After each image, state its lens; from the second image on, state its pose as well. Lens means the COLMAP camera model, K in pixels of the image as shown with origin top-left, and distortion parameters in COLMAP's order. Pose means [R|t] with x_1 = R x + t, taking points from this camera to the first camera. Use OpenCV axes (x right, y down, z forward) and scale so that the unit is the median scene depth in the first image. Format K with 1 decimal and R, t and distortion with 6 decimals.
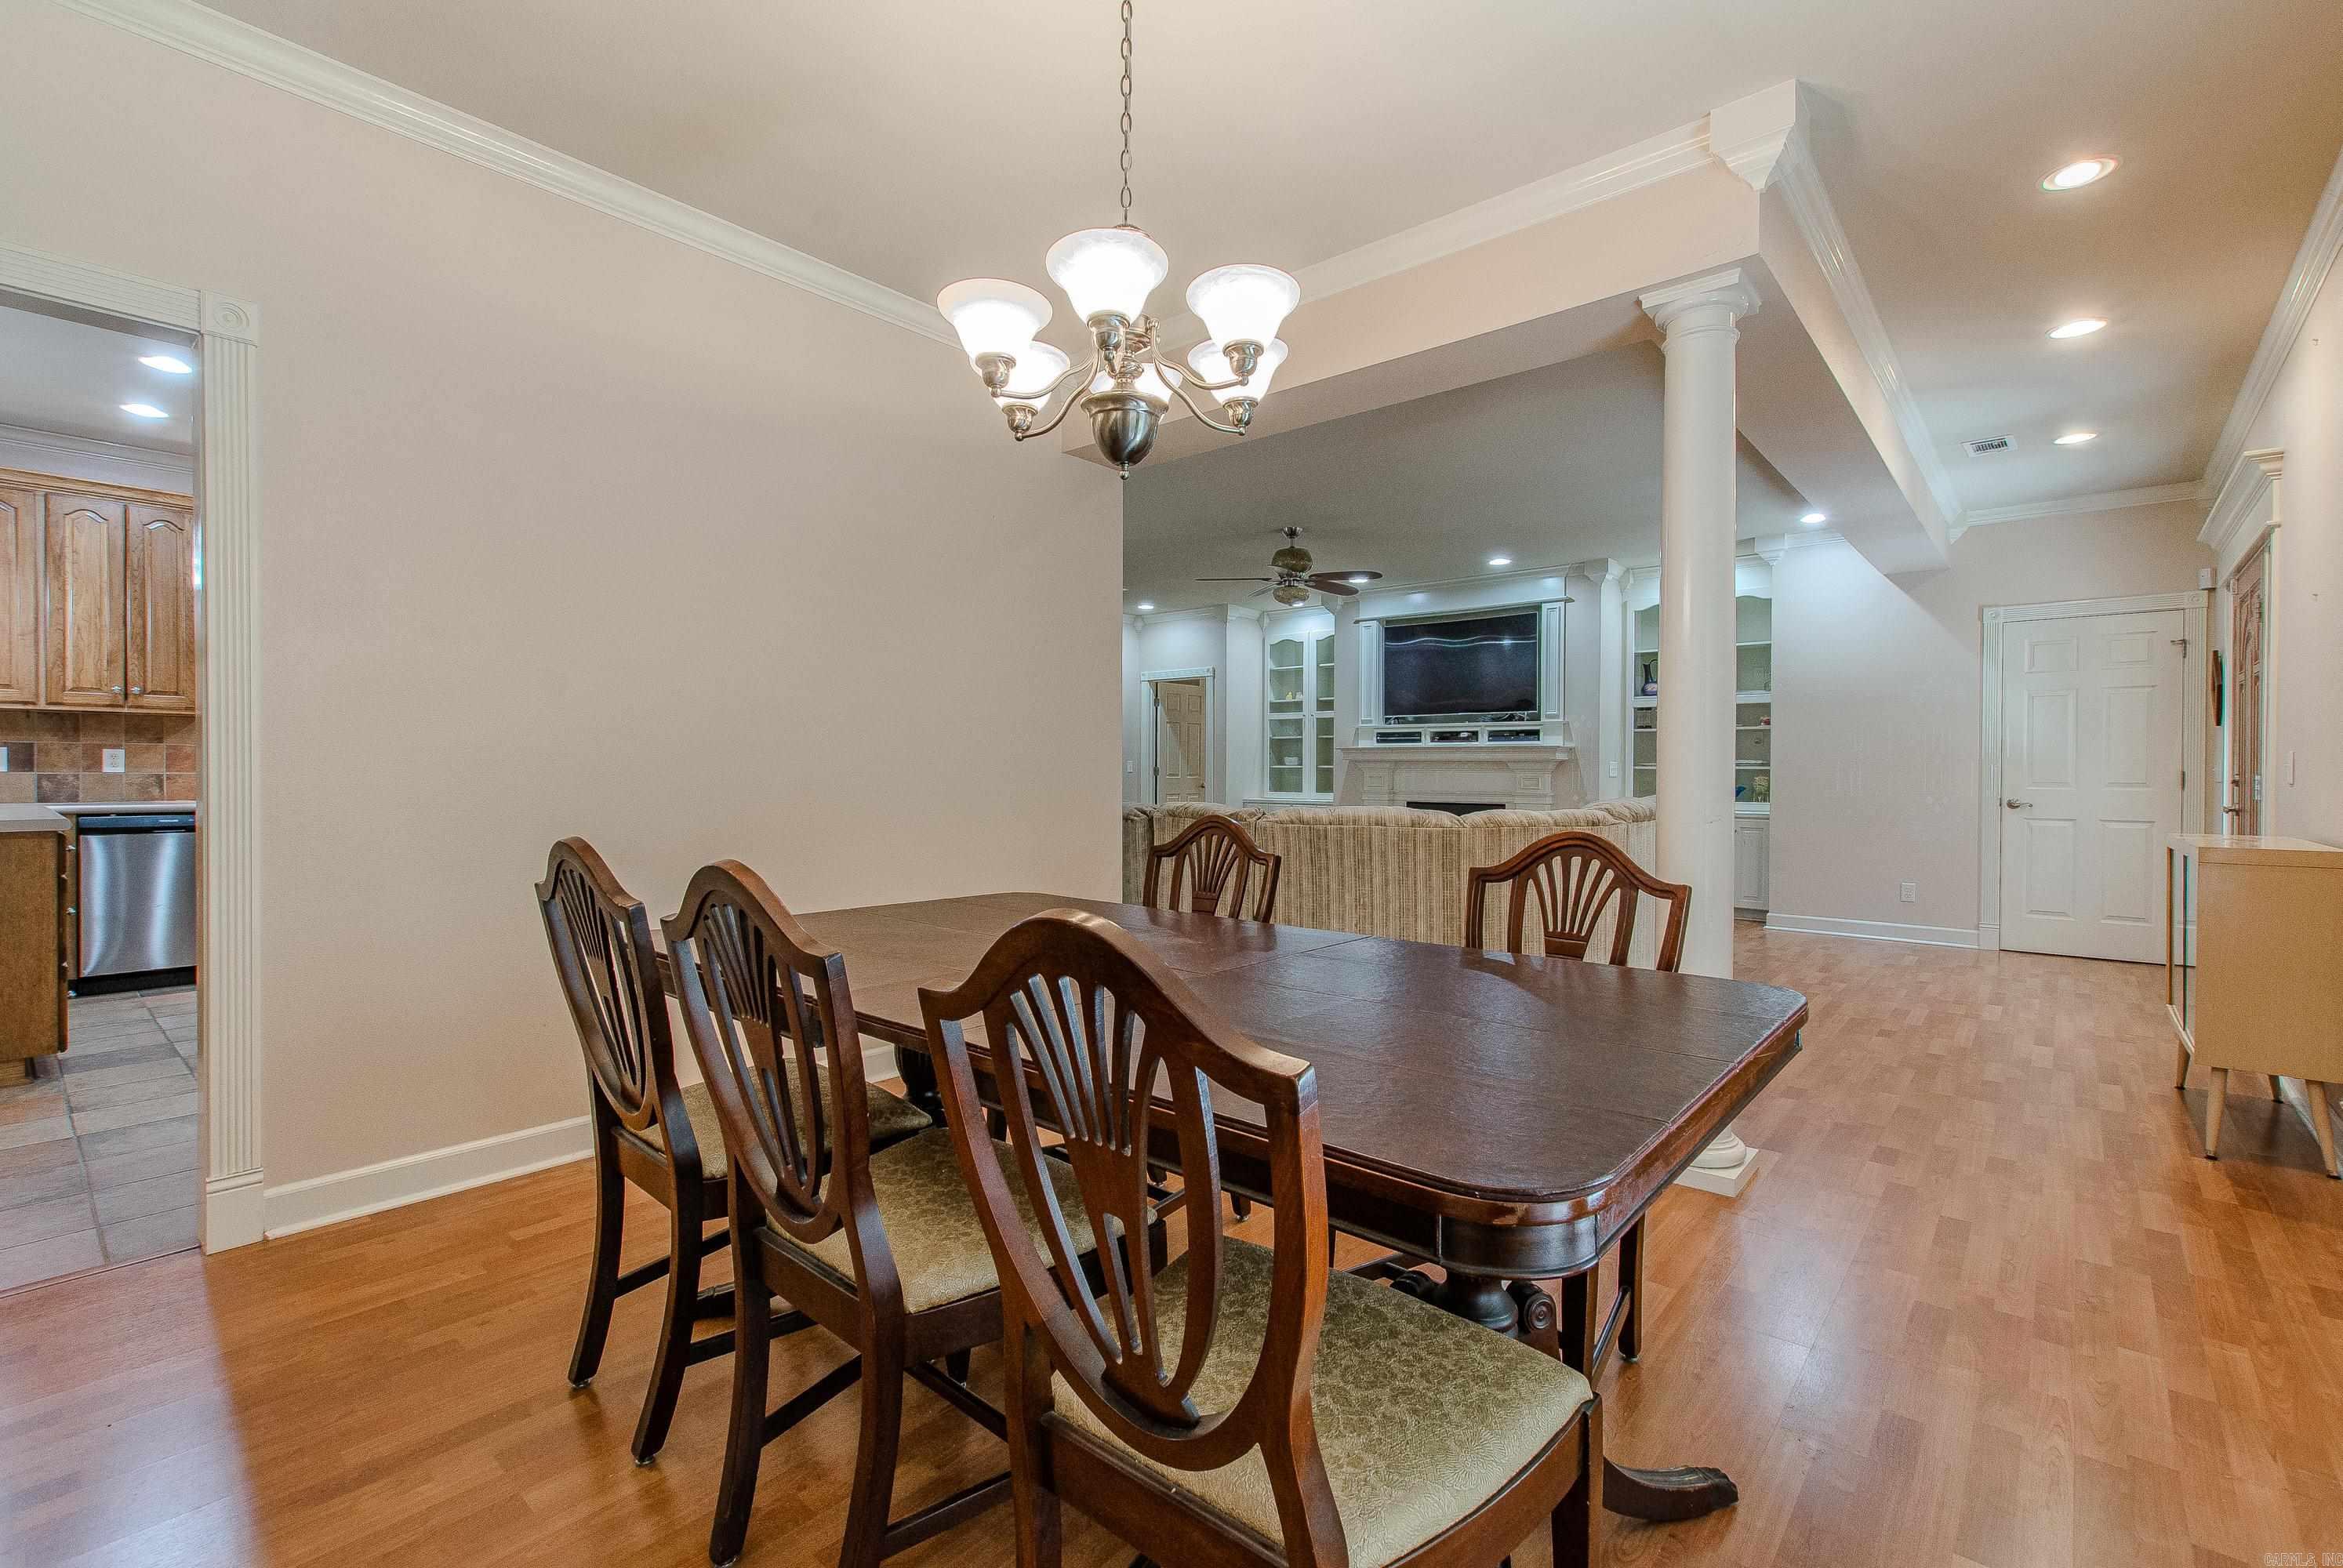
lens RADIAL K [[1042.8, 0, 1190.0], [0, 1042.8, 783.9], [0, 0, 1]] dist [0.001113, 0.000227]
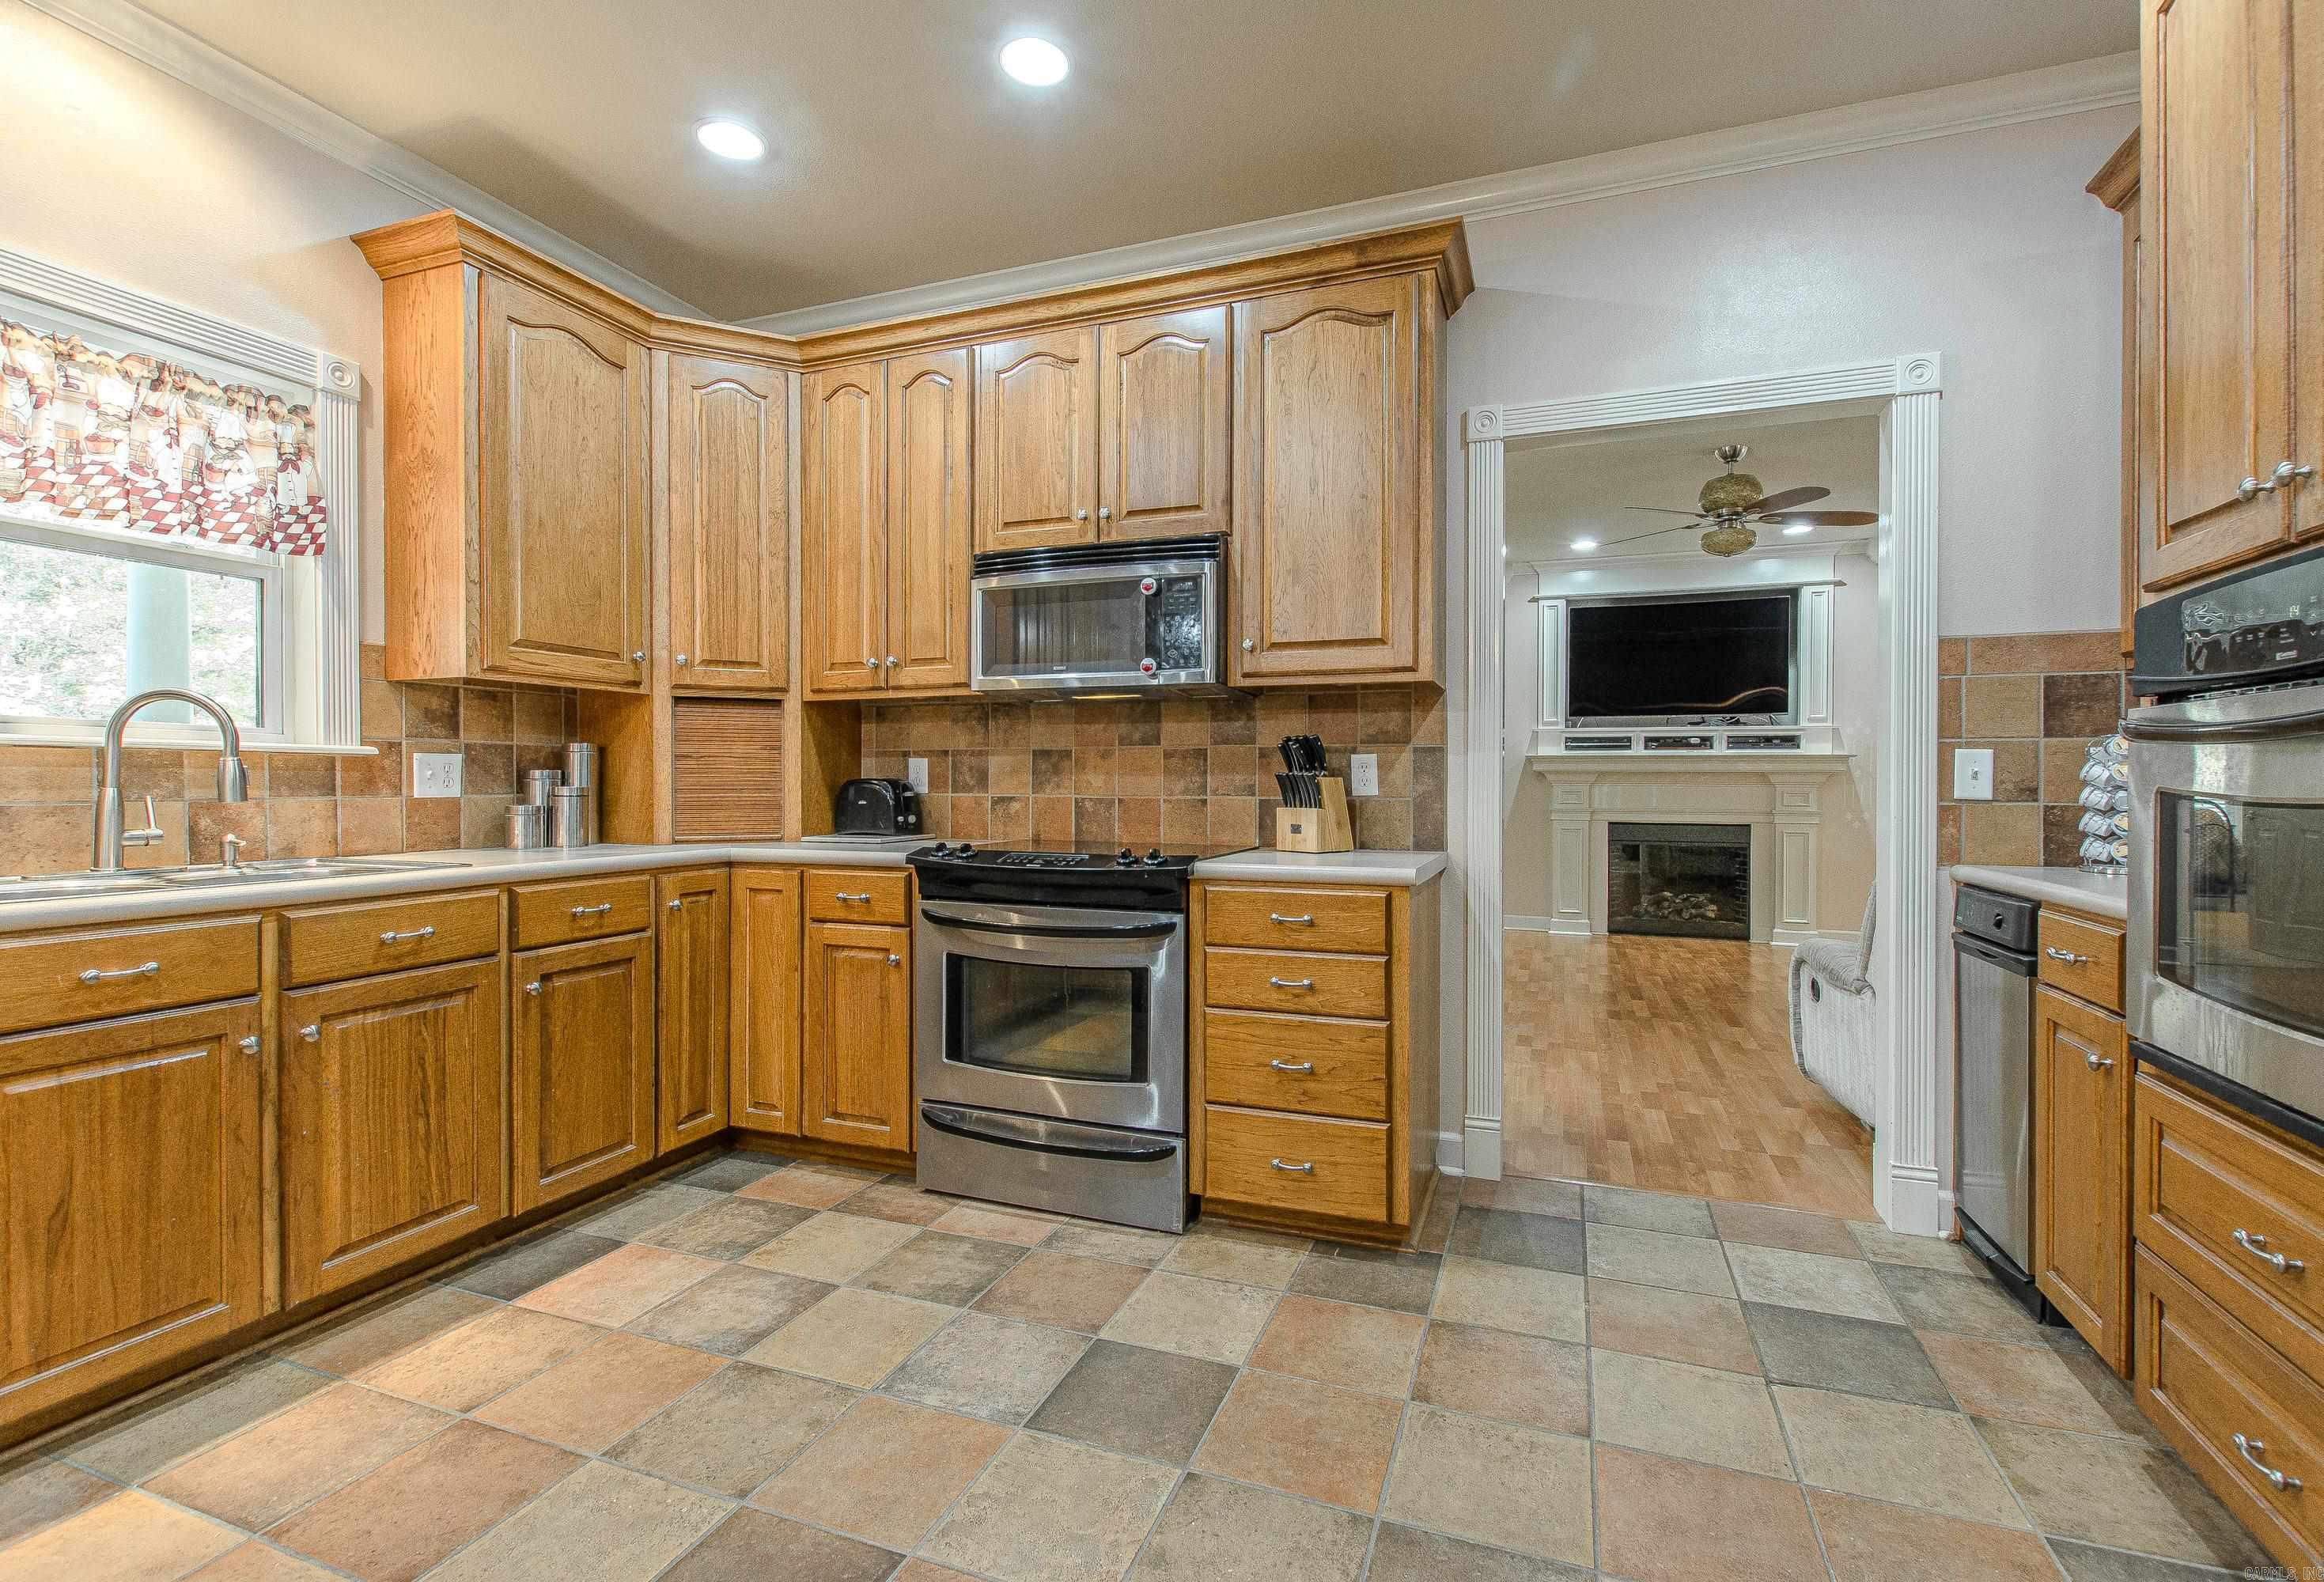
lens RADIAL K [[1033.0, 0, 1190.5], [0, 1033.0, 786.7], [0, 0, 1]] dist [0.001274, -0.000277]
pose [[0.937023, -0.002721, 0.349257, -0.553369], [0.004962, 0.999972, -0.005521, -0.011158], [-0.349232, 0.006906, 0.937011, 0.512768]]
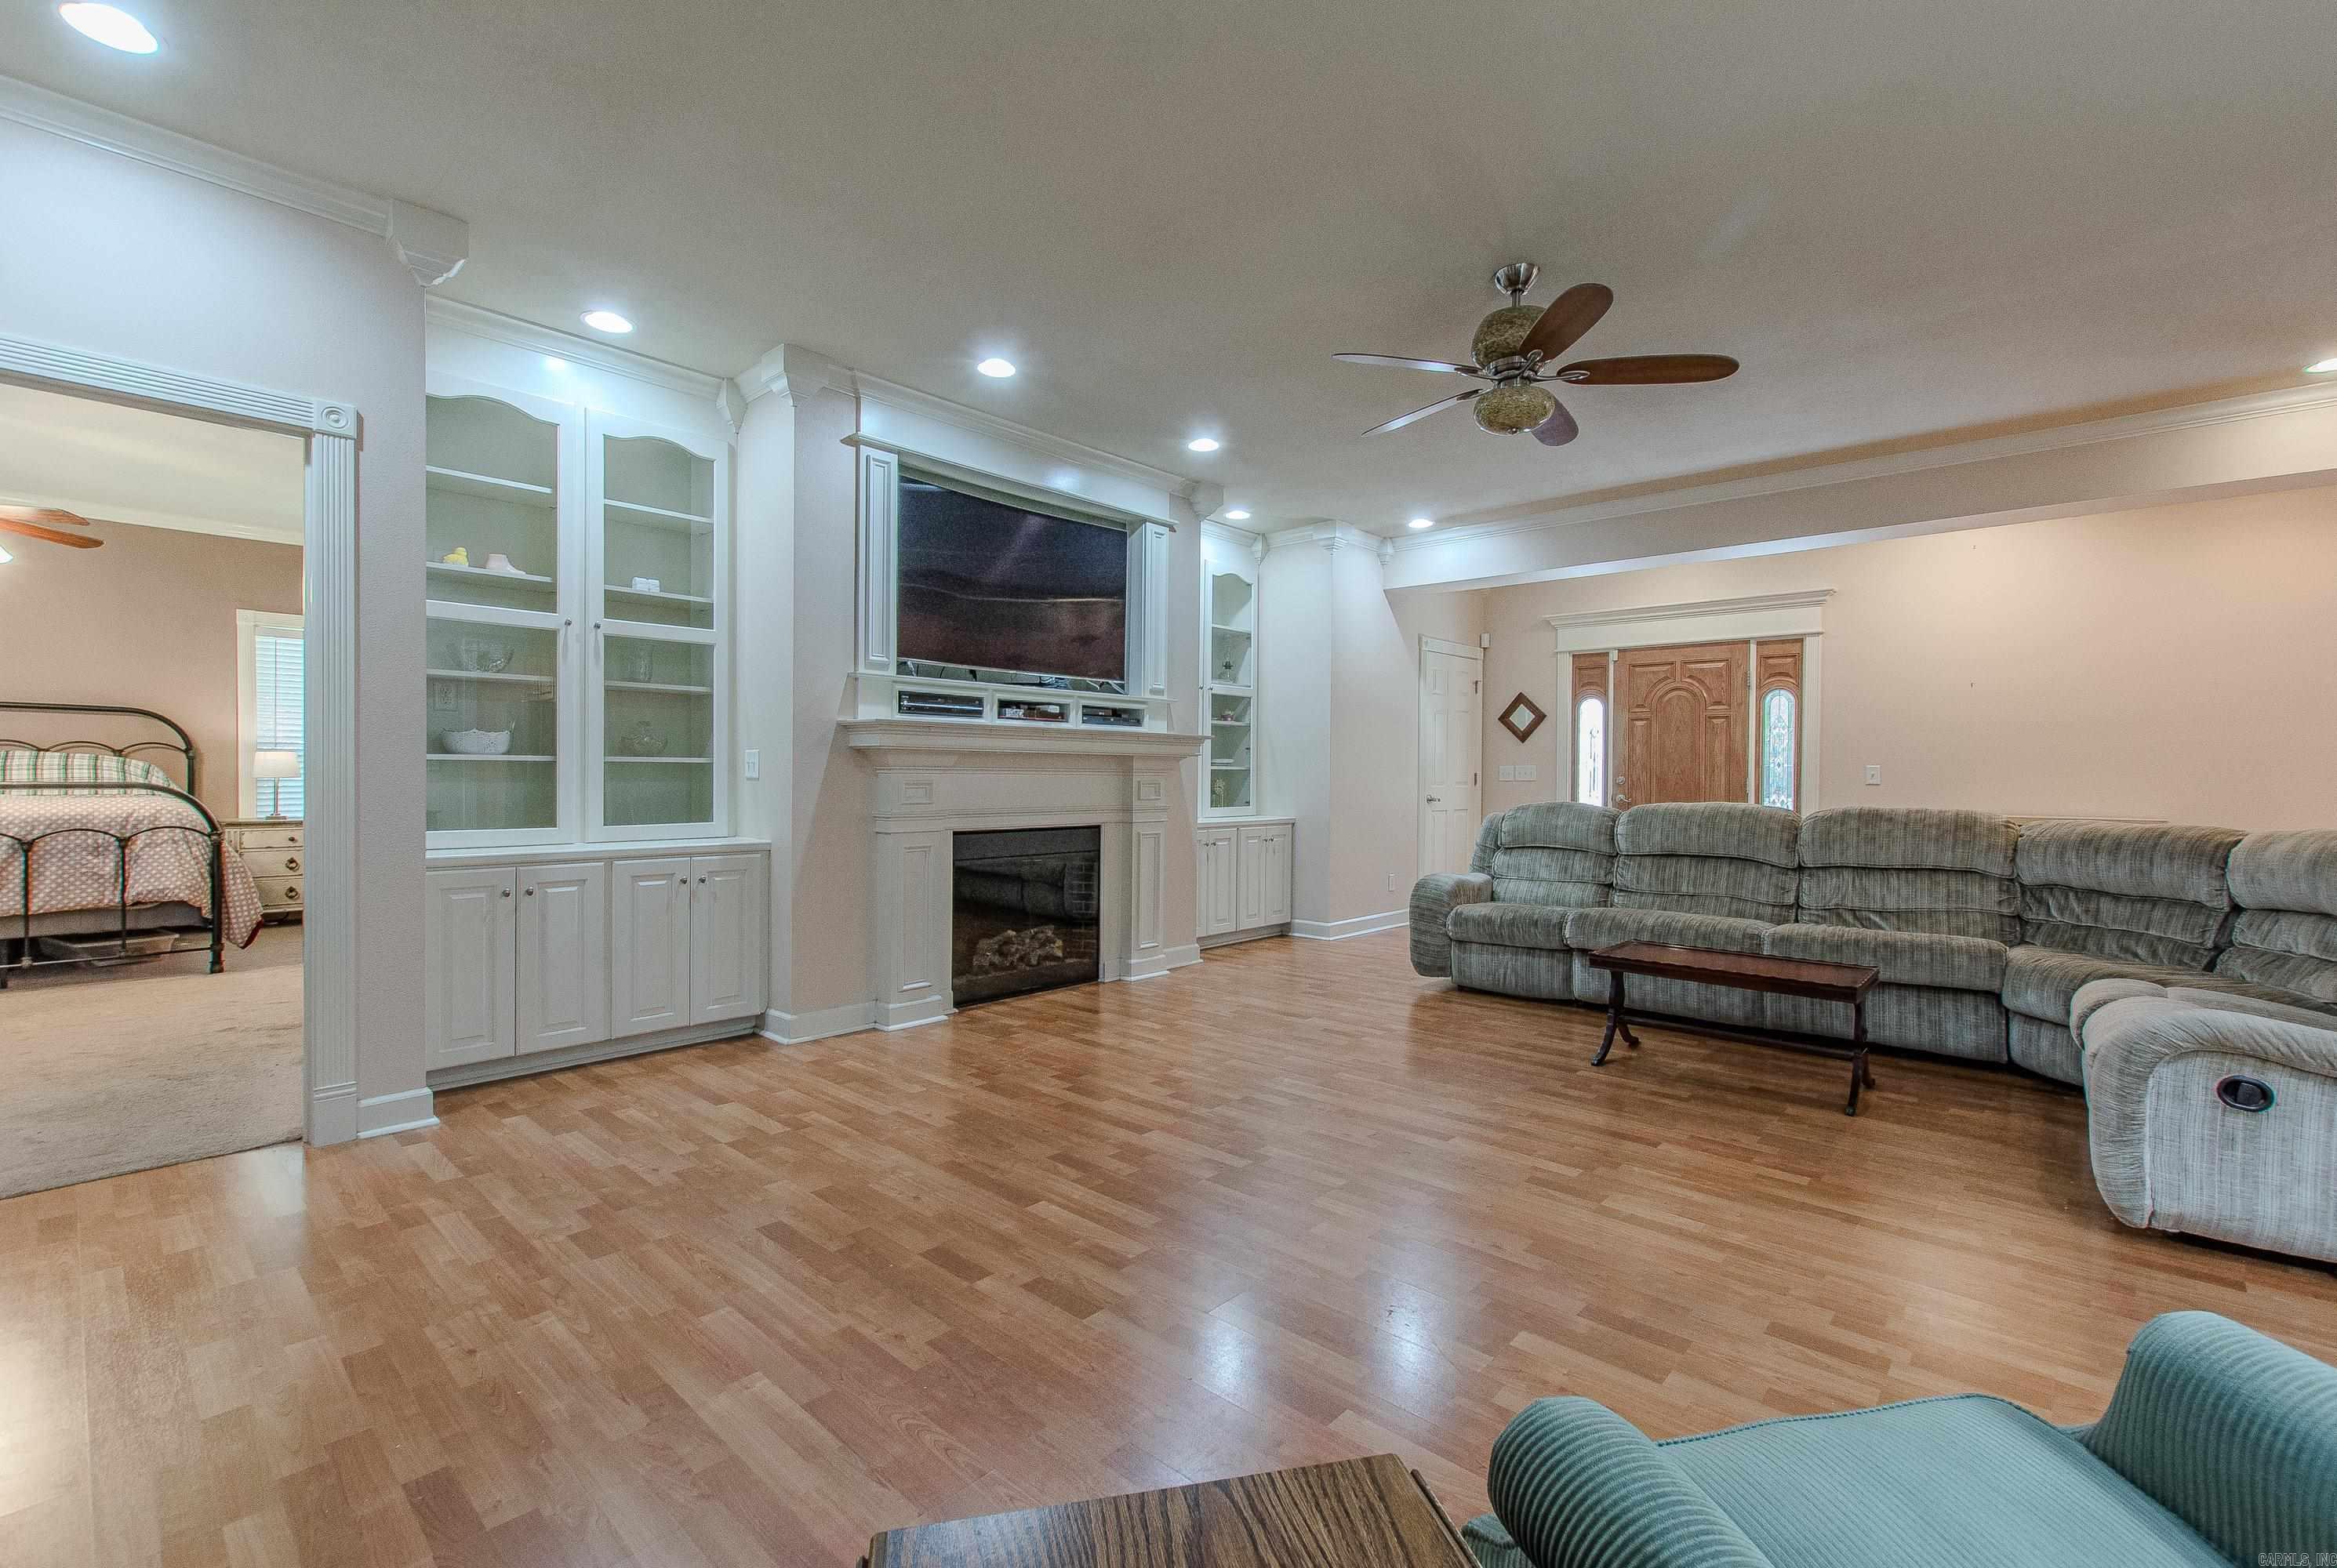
lens RADIAL K [[1016.7, 0, 1185.2], [0, 1016.7, 775.1], [0, 0, 1]] dist [0.001514, 0.000114]
pose [[0.030322, -0.008014, 0.999508, -0.415802], [0.002835, 0.999965, 0.007932, -0.020356], [-0.999536, 0.002593, 0.030344, 1.258871]]
